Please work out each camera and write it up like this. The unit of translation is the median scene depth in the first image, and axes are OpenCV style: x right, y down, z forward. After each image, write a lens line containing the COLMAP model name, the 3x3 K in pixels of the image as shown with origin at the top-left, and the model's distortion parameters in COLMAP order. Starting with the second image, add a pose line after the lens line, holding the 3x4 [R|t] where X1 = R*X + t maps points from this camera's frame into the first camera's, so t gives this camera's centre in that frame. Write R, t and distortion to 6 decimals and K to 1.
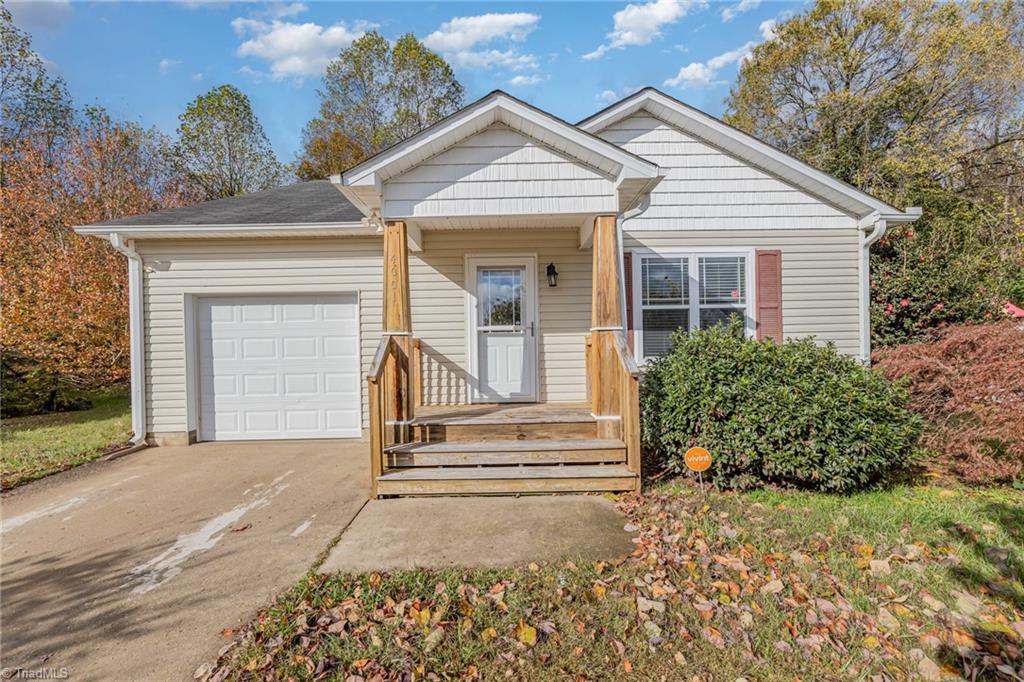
lens RADIAL K [[418.7, 0, 510.0], [0, 418.7, 349.6], [0, 0, 1]] dist [-0.000899, 0.000704]
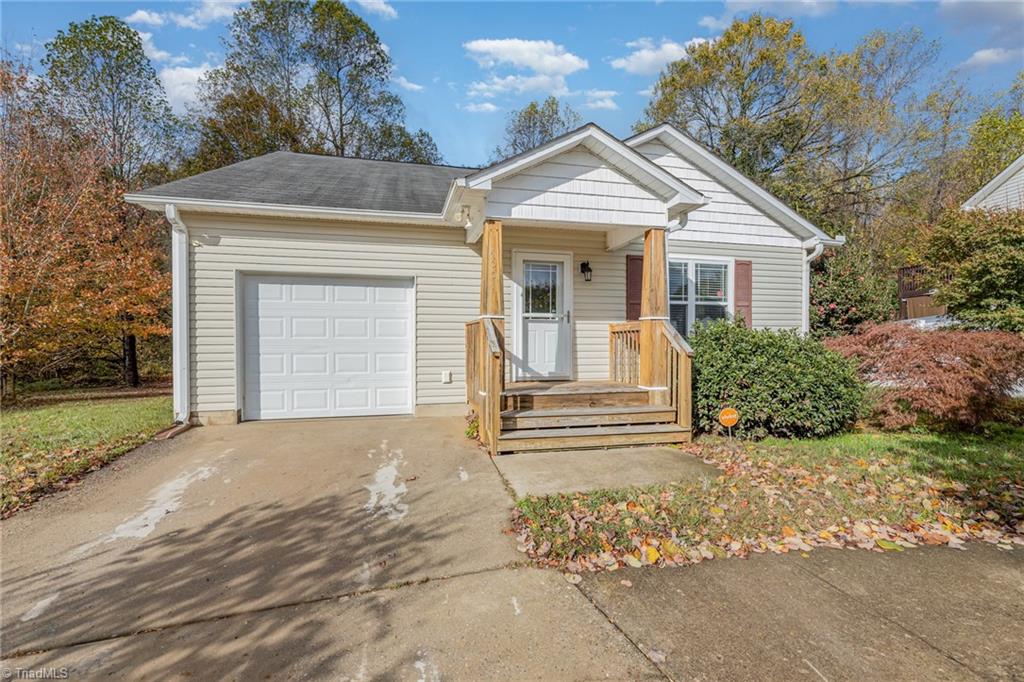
lens RADIAL K [[440.4, 0, 506.0], [0, 440.4, 341.3], [0, 0, 1]] dist [0.000337, -0.000614]
pose [[0.976027, 0.018646, 0.216847, -0.379849], [-0.018981, 0.999820, -0.000541, 0.021986], [-0.216818, -0.003588, 0.976205, -0.151788]]
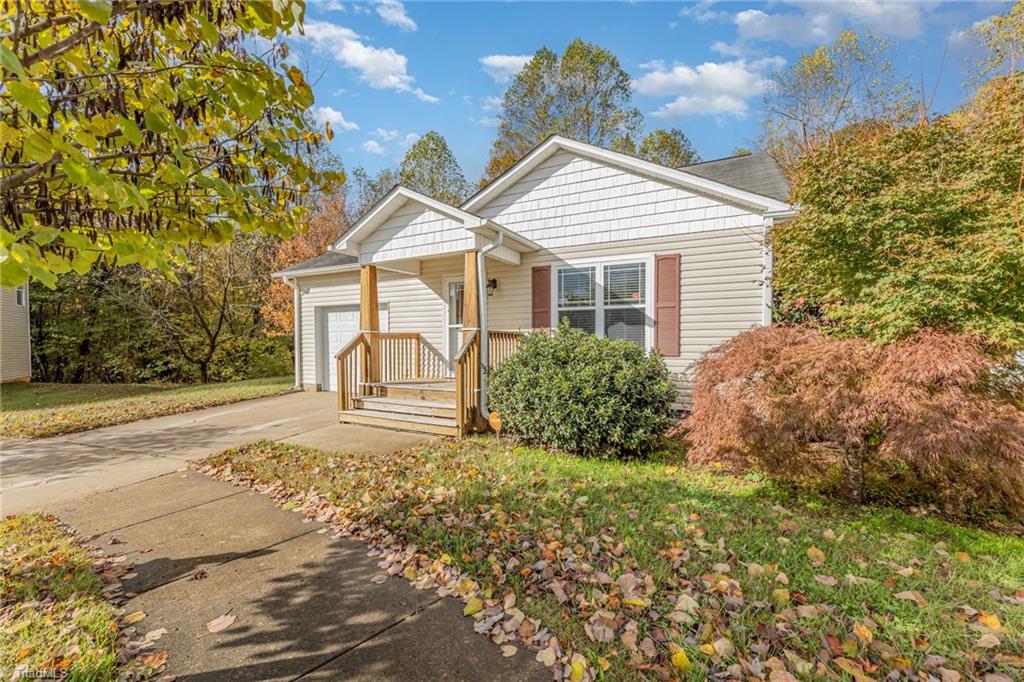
lens RADIAL K [[418.7, 0, 511.6], [0, 418.7, 342.6], [0, 0, 1]] dist [-0.000899, 0.000704]
pose [[0.879633, 0.019038, -0.475271, 0.801766], [-0.009961, 0.999717, 0.021611, -0.027698], [0.475548, -0.014276, 0.879574, -0.164930]]
